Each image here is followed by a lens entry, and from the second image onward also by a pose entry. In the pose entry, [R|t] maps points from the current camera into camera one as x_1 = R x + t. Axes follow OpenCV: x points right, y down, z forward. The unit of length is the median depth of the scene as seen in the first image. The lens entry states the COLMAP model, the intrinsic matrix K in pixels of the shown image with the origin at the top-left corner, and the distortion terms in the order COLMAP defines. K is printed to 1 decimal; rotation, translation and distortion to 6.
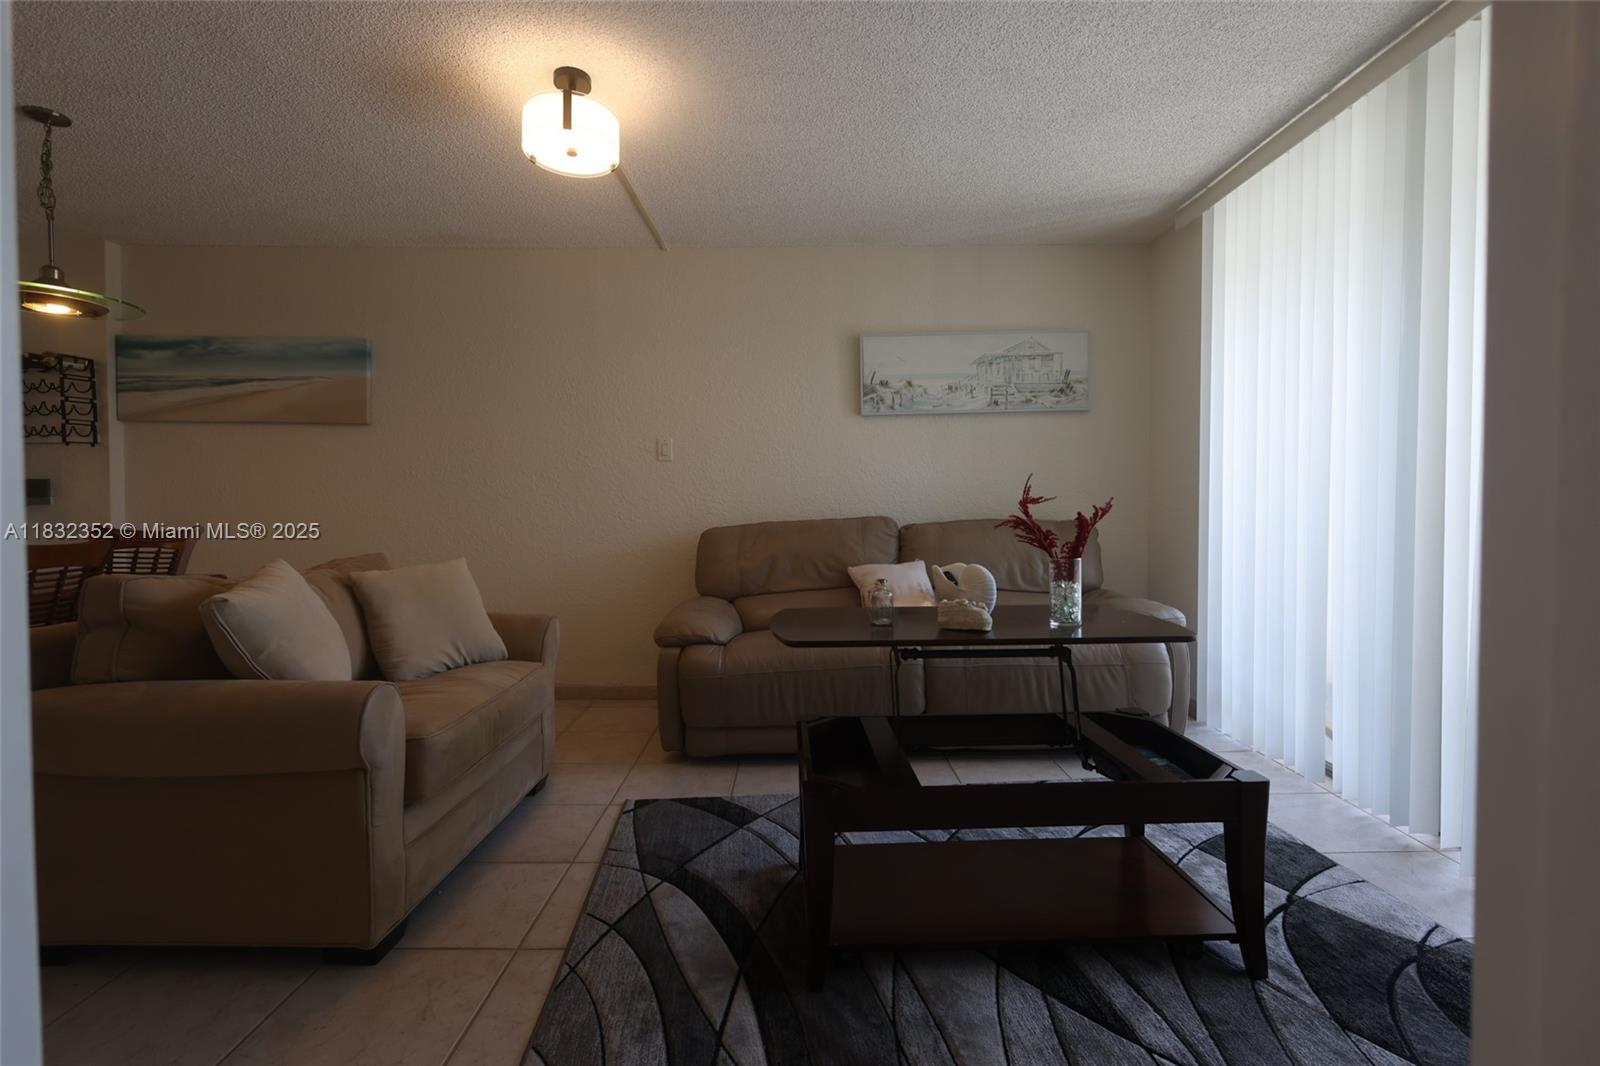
lens RADIAL K [[738.1, 0, 797.7], [0, 738.1, 526.5], [0, 0, 1]] dist [0.000403, 0.000284]
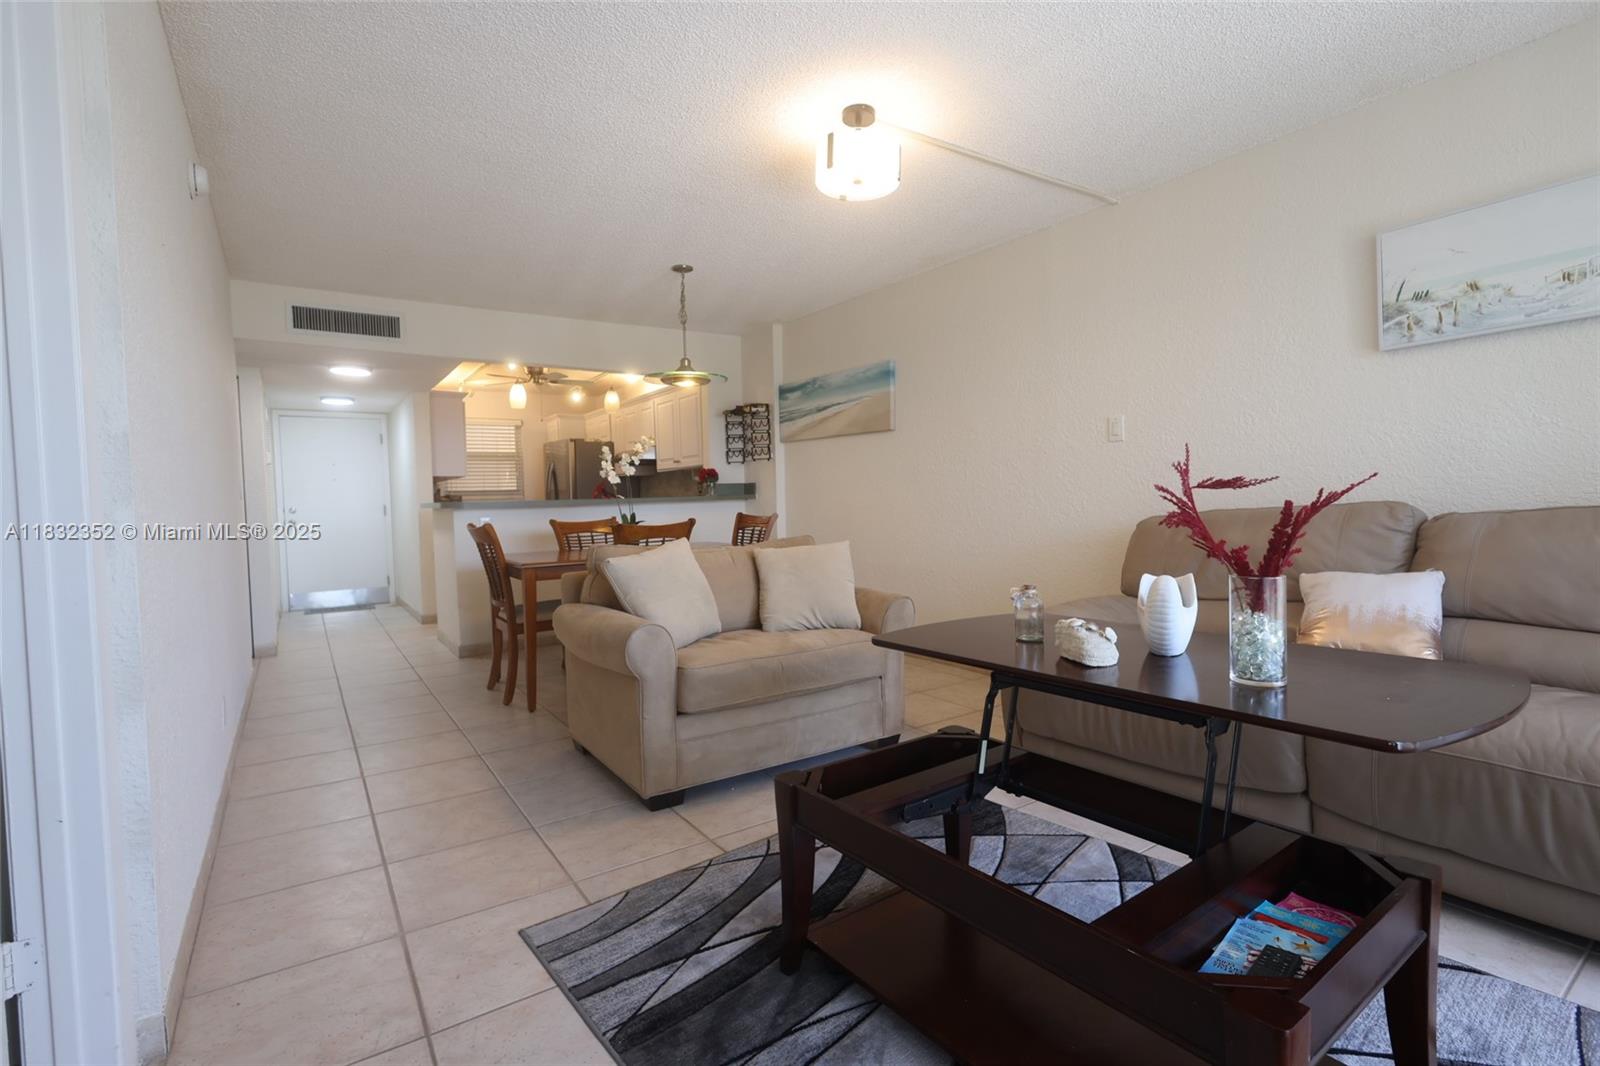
lens RADIAL K [[738.1, 0, 796.2], [0, 738.1, 527.6], [0, 0, 1]] dist [0.000403, 0.000284]
pose [[0.562507, 0.019871, -0.826554, 0.349029], [0.001628, 0.999683, 0.025140, -0.007224], [0.826791, -0.015487, 0.562296, 0.176065]]
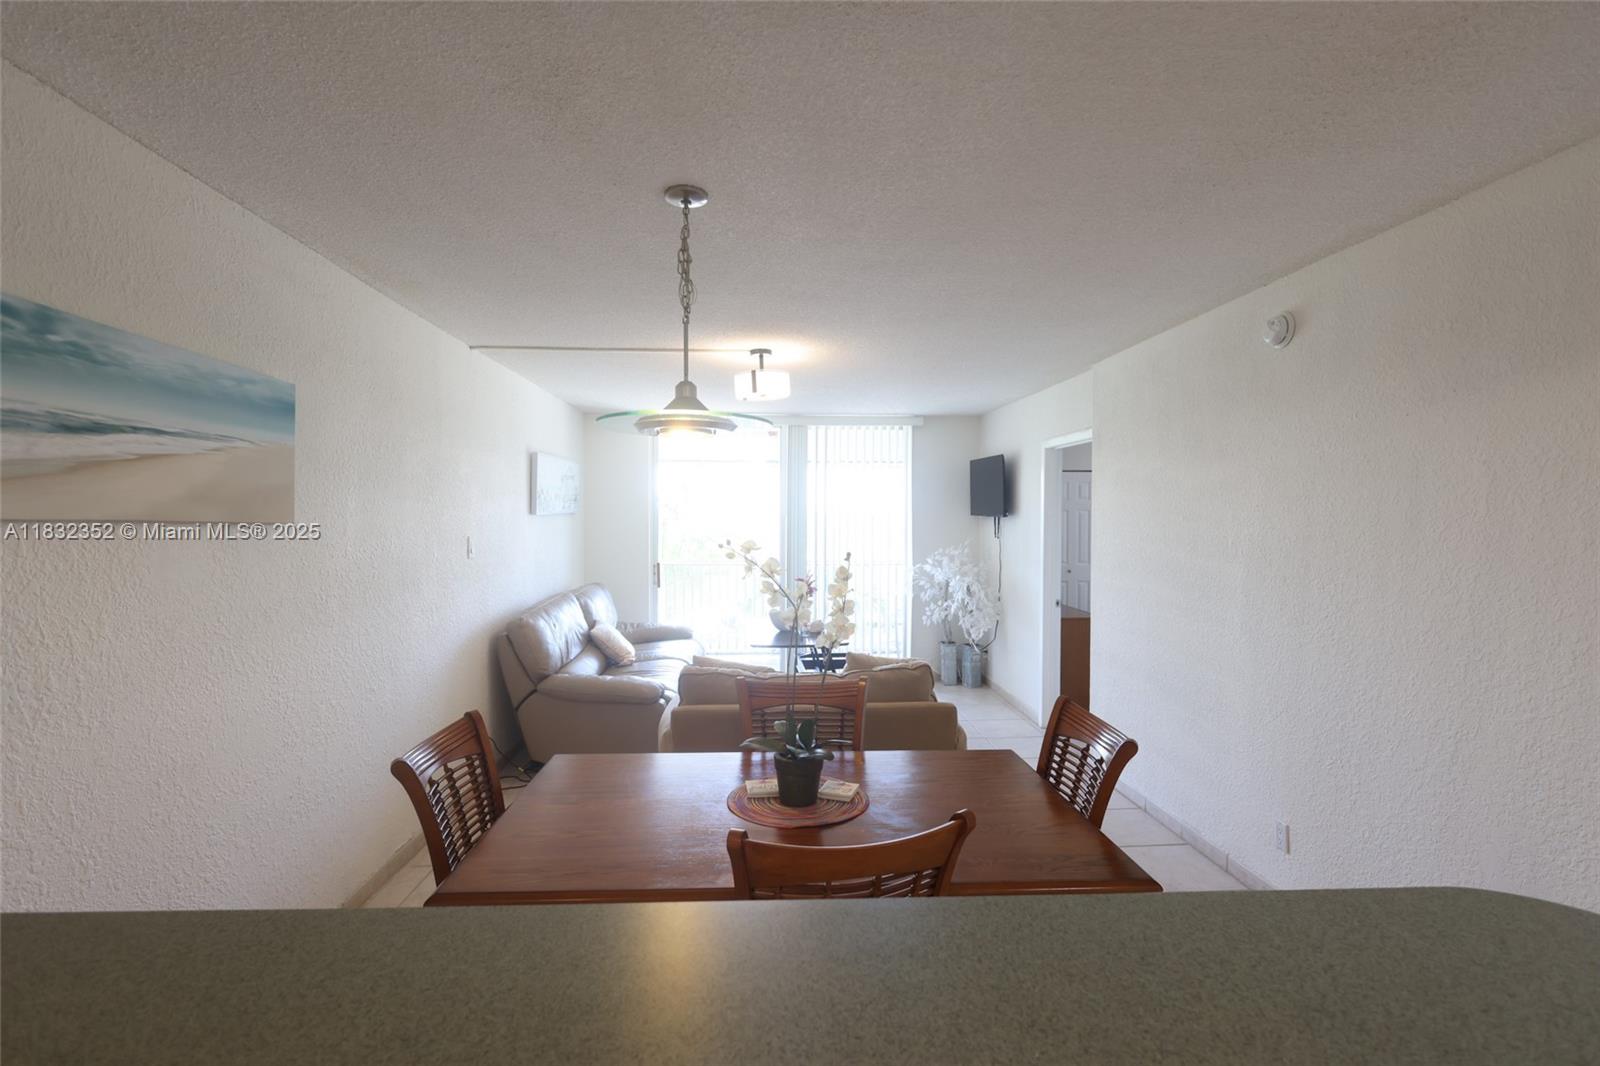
lens RADIAL K [[738.1, 0, 800.8], [0, 738.1, 531.9], [0, 0, 1]] dist [0.000403, 0.000284]
pose [[-0.060736, -0.016632, 0.998015, -1.217566], [0.025051, 0.999521, 0.018182, -0.133811], [-0.997839, 0.026106, -0.060291, 0.623494]]
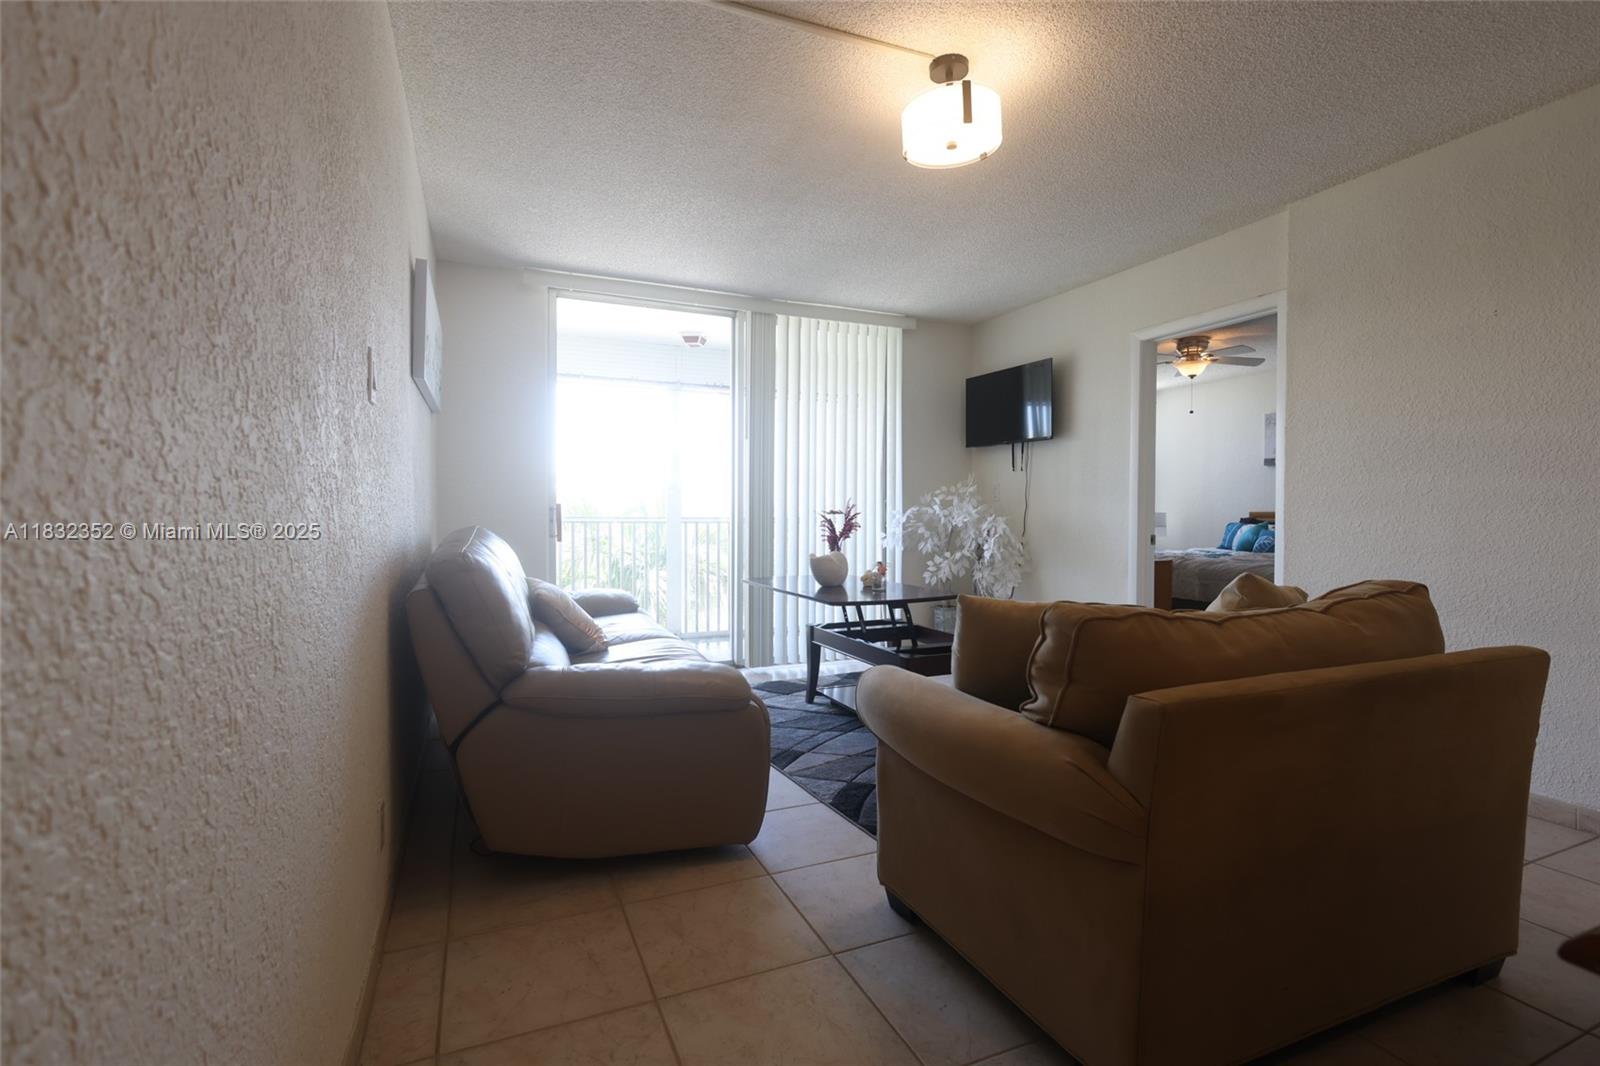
lens RADIAL K [[738.1, 0, 799.0], [0, 738.1, 529.5], [0, 0, 1]] dist [0.000403, 0.000284]
pose [[-0.394984, -0.015184, 0.918562, -0.677463], [0.023430, 0.999372, 0.026595, -0.022798], [-0.918389, 0.032026, -0.394380, 0.956524]]
